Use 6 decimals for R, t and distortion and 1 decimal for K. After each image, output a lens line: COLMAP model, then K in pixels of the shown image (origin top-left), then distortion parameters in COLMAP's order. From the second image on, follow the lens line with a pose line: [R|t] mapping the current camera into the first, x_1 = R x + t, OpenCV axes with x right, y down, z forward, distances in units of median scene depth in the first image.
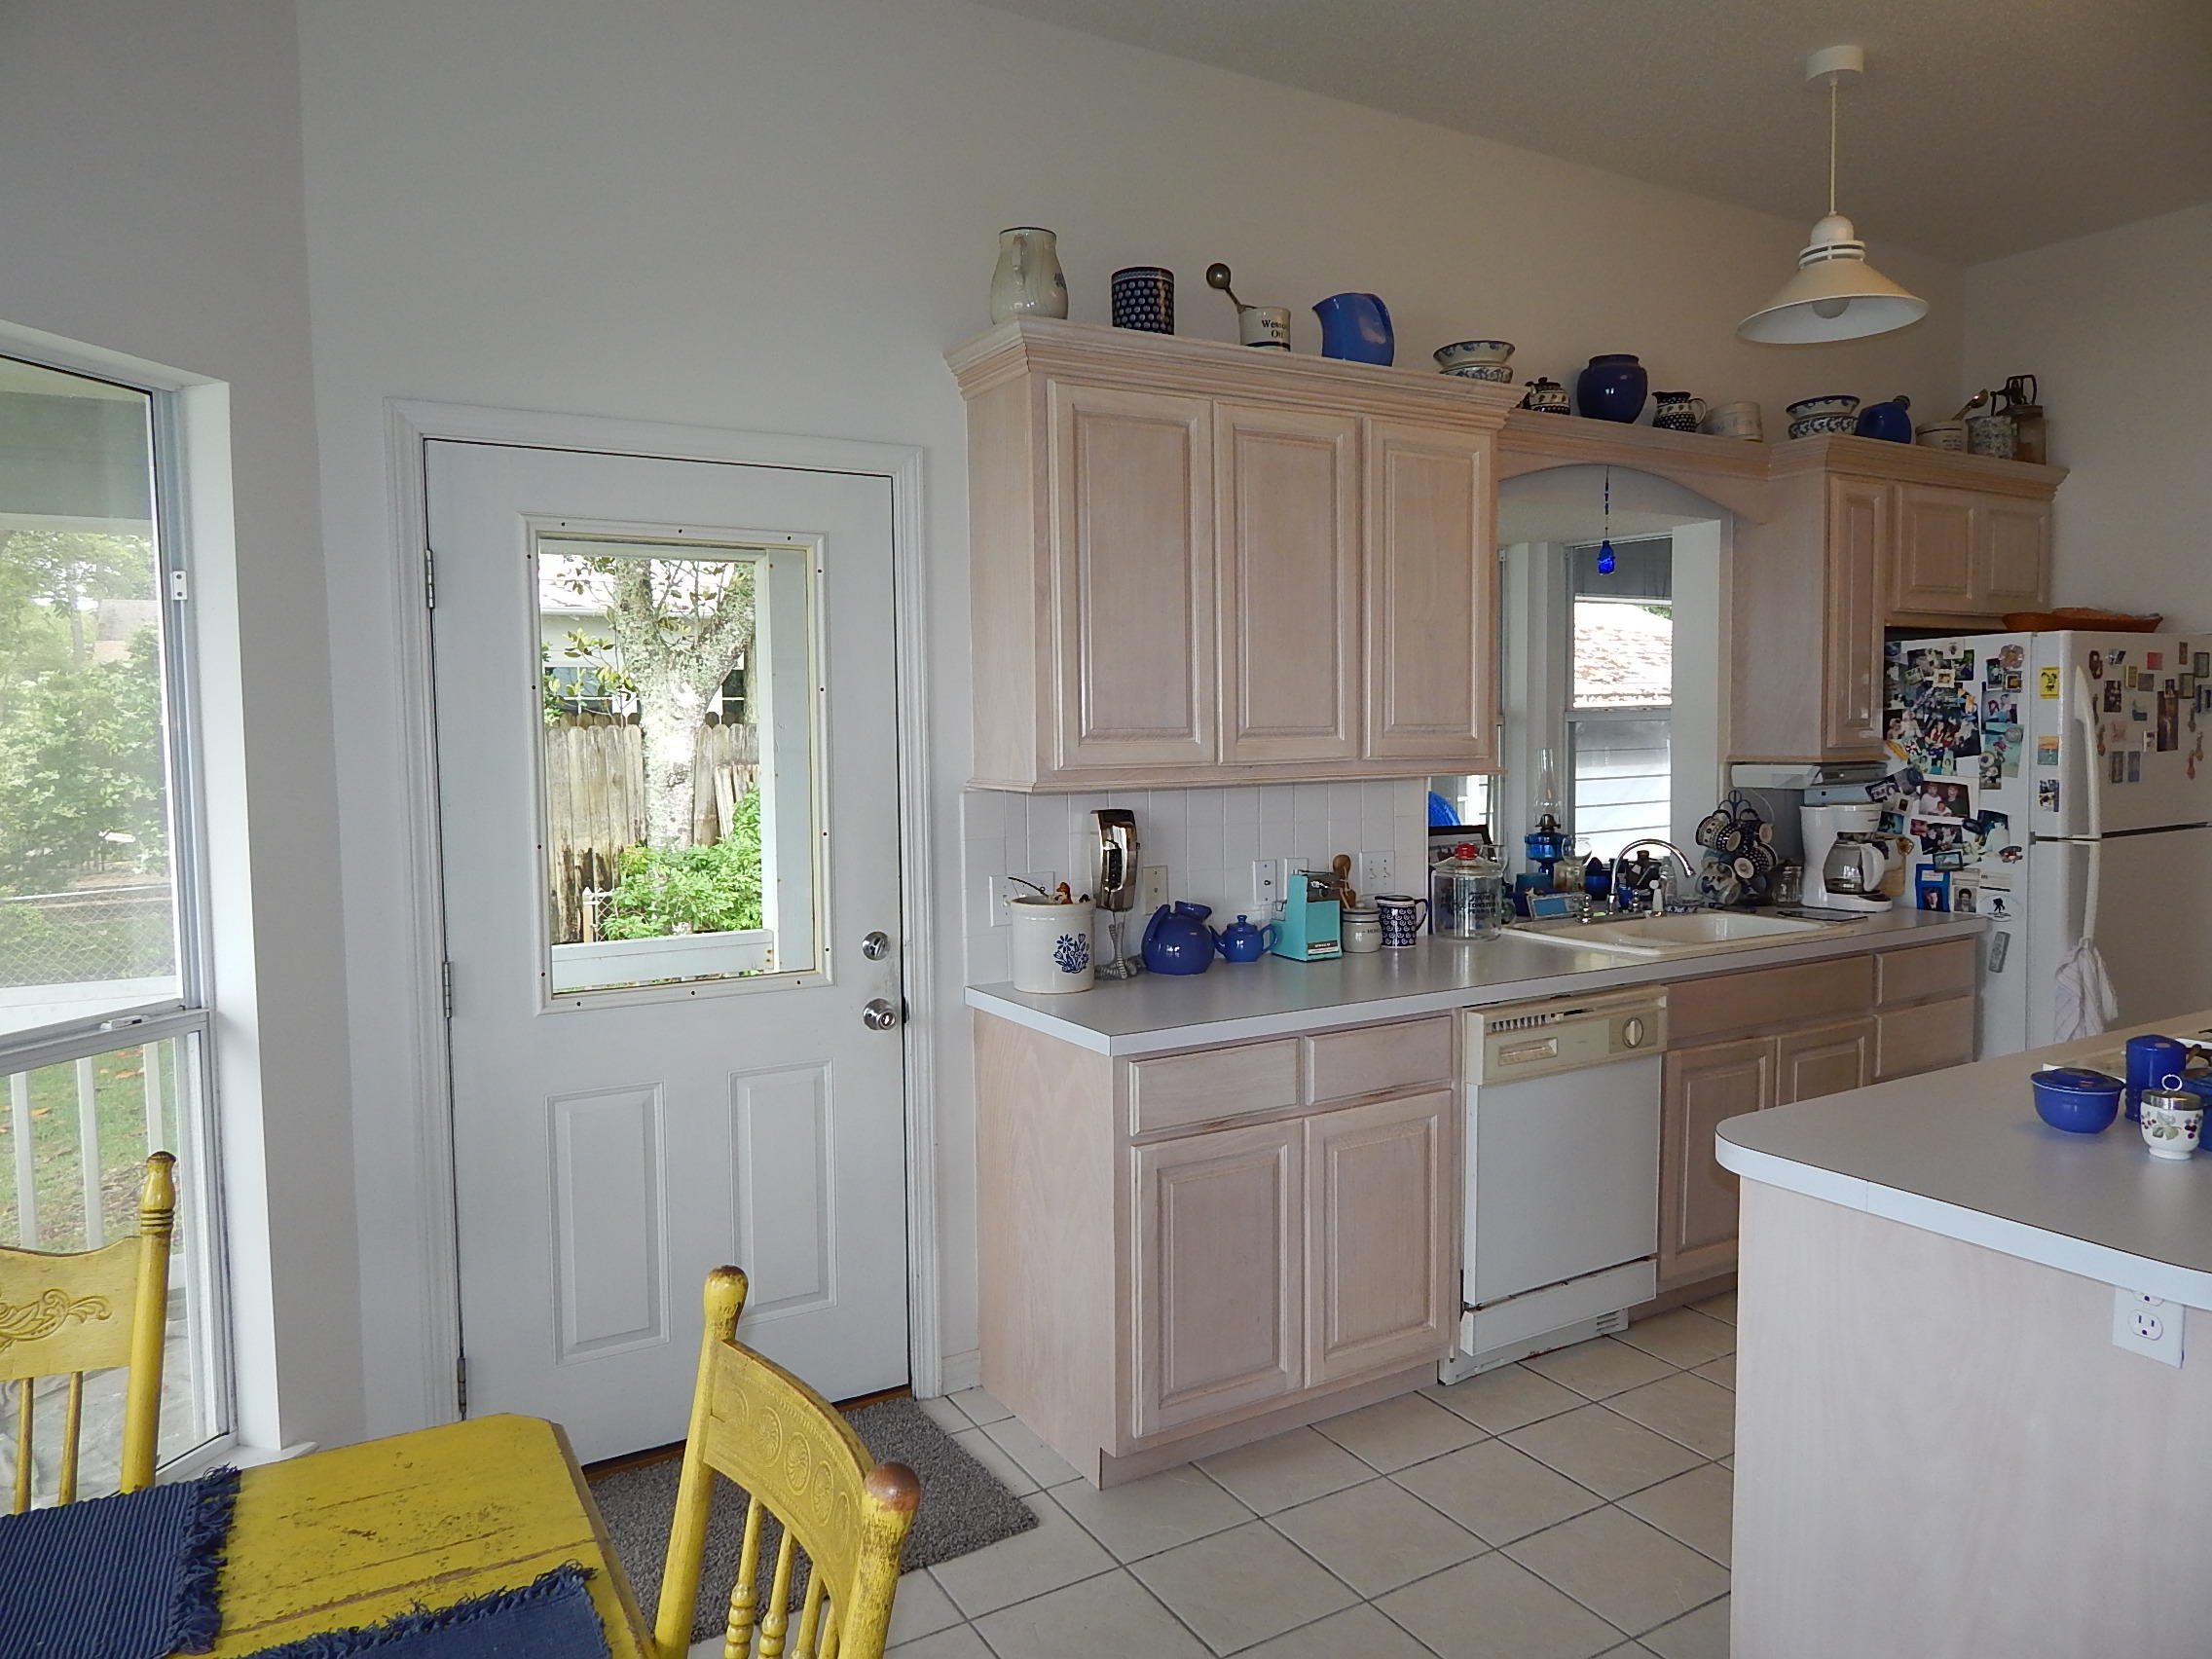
lens RADIAL K [[1451.0, 0, 1121.9], [0, 1451.0, 826.2], [0, 0, 1]] dist [0.000016, -0.001913]
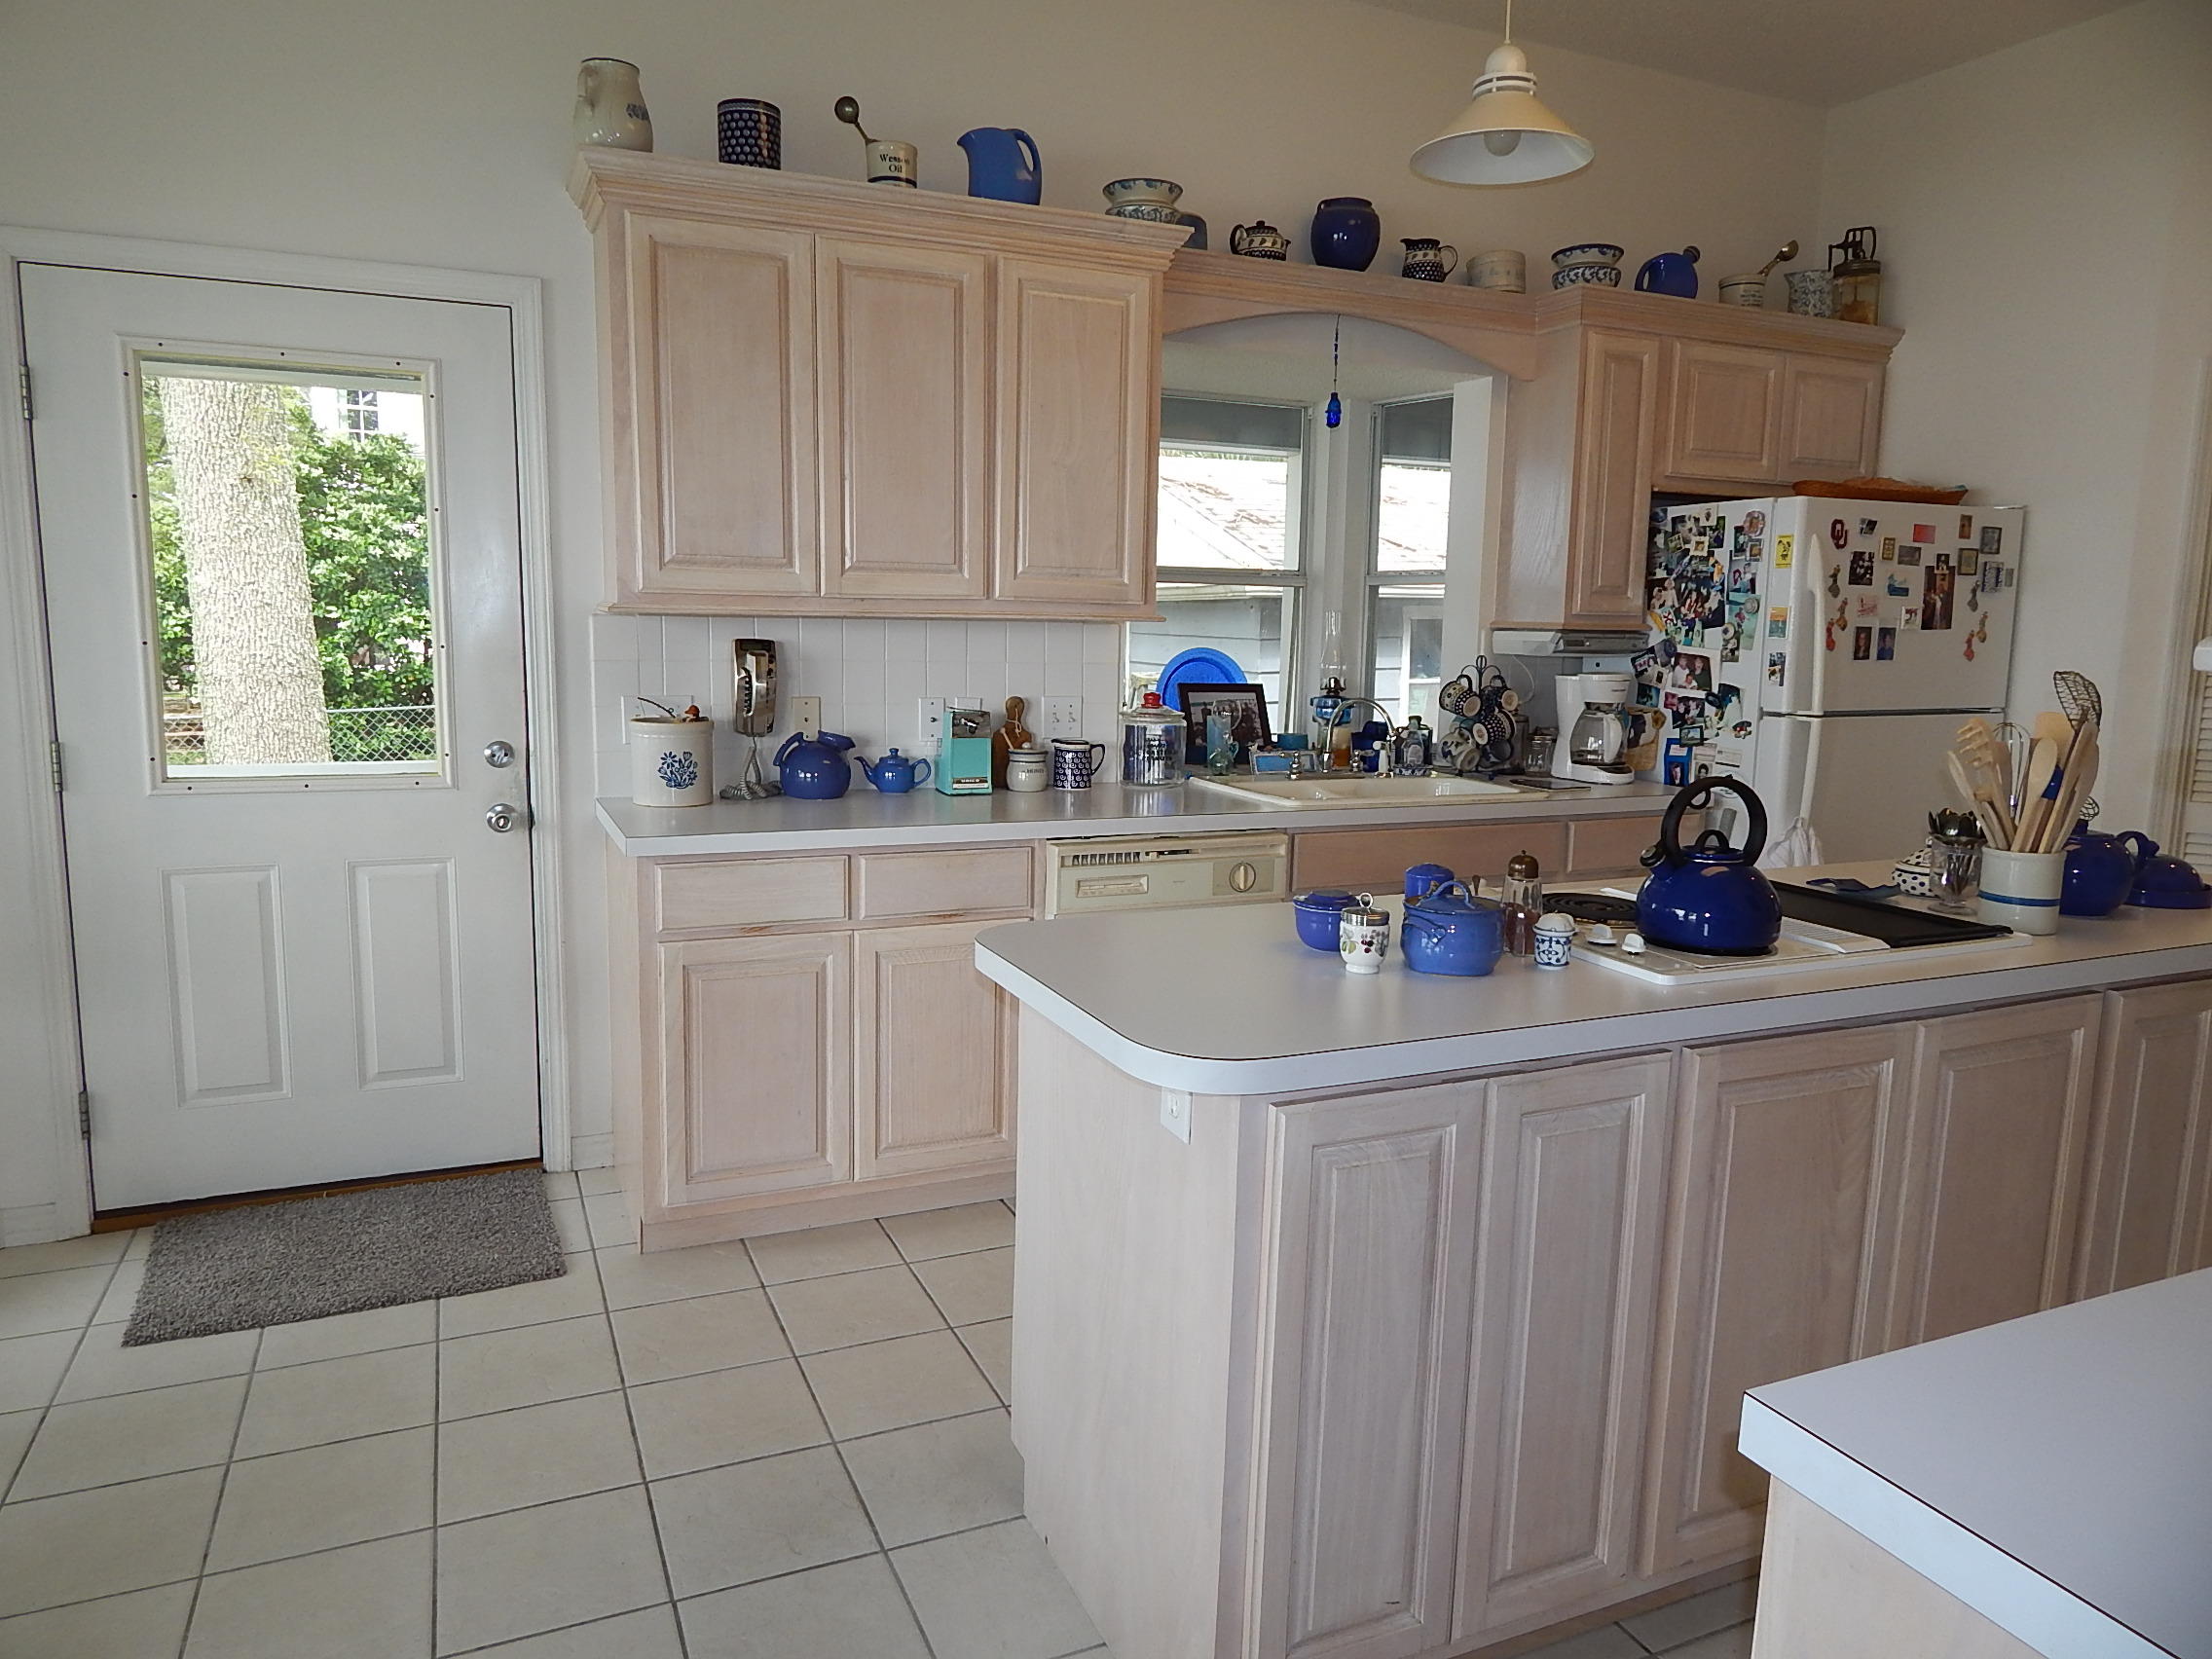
lens RADIAL K [[1448.0, 0, 1116.8], [0, 1448.0, 825.6], [0, 0, 1]] dist [0.004611, -0.011684]
pose [[0.993306, 0.049035, -0.104587, 0.349925], [-0.040684, 0.995921, 0.080536, 0.026124], [0.108110, -0.075742, 0.991249, -0.016520]]
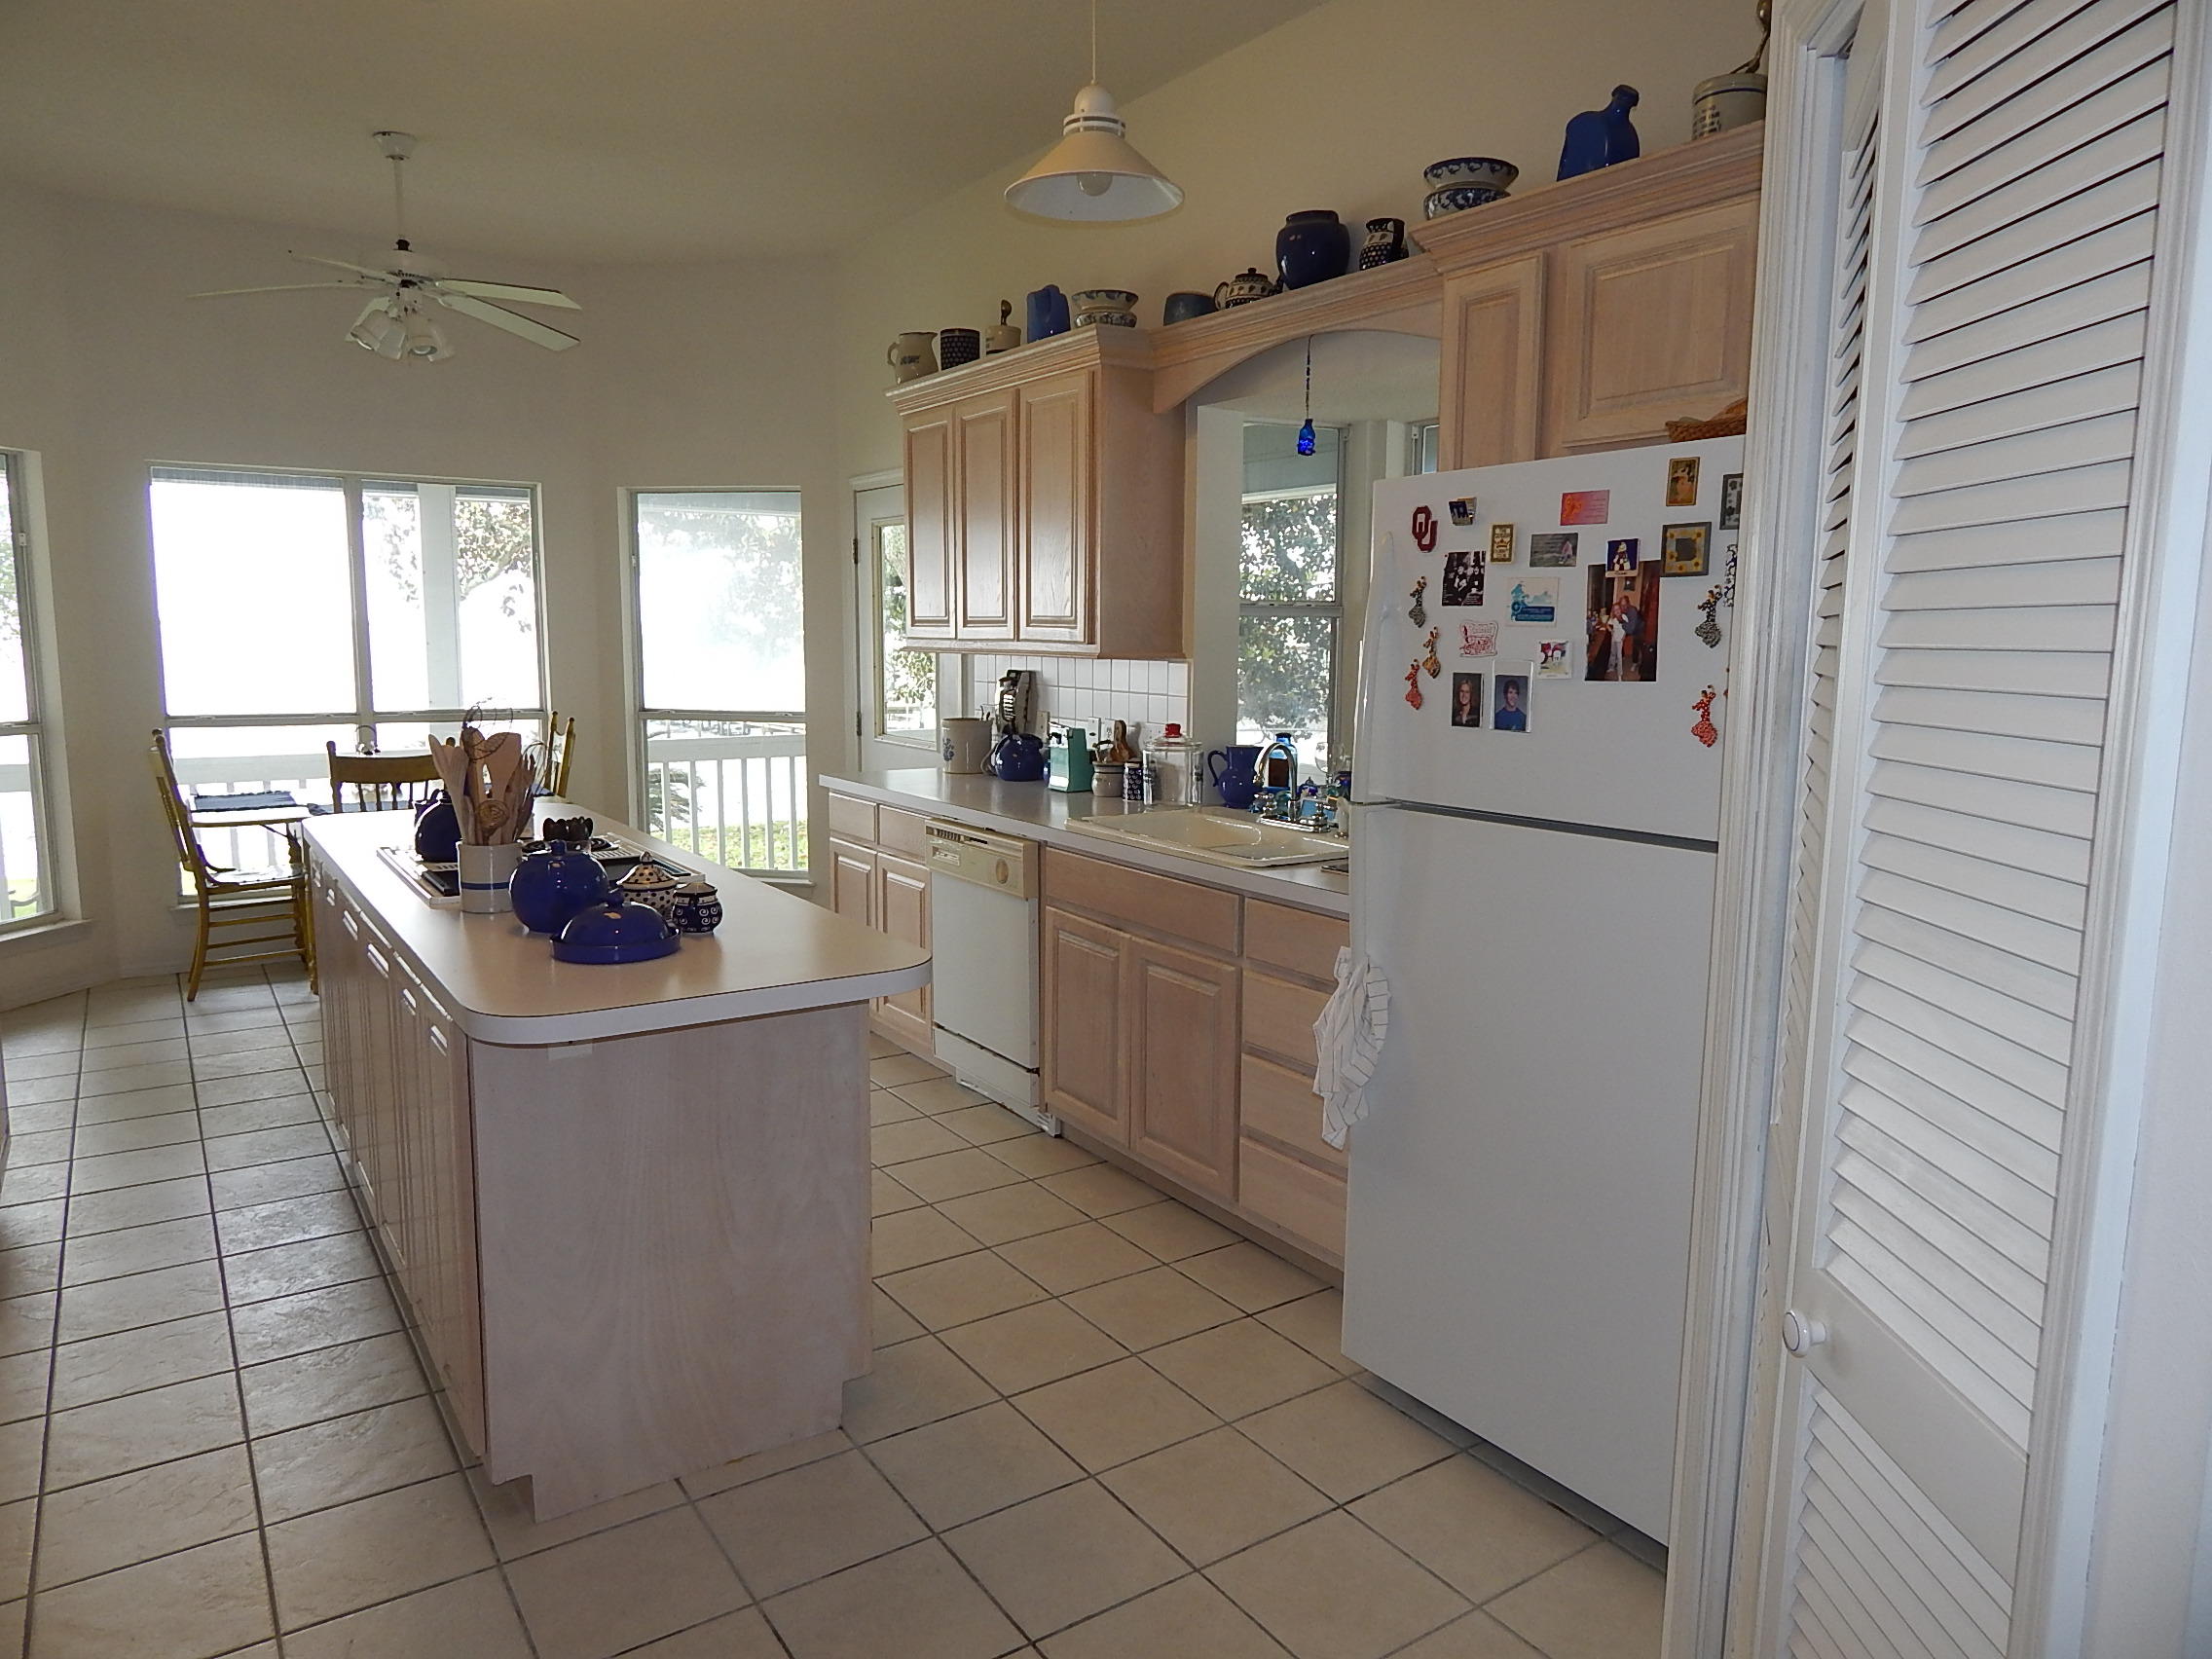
lens RADIAL K [[1439.3, 0, 1119.1], [0, 1439.3, 825.3], [0, 0, 1]] dist [-0.000850, -0.005535]
pose [[0.064647, 0.149013, -0.986720, 1.465117], [-0.076974, 0.986587, 0.143950, -0.073818], [0.994935, 0.066646, 0.075251, 0.949745]]
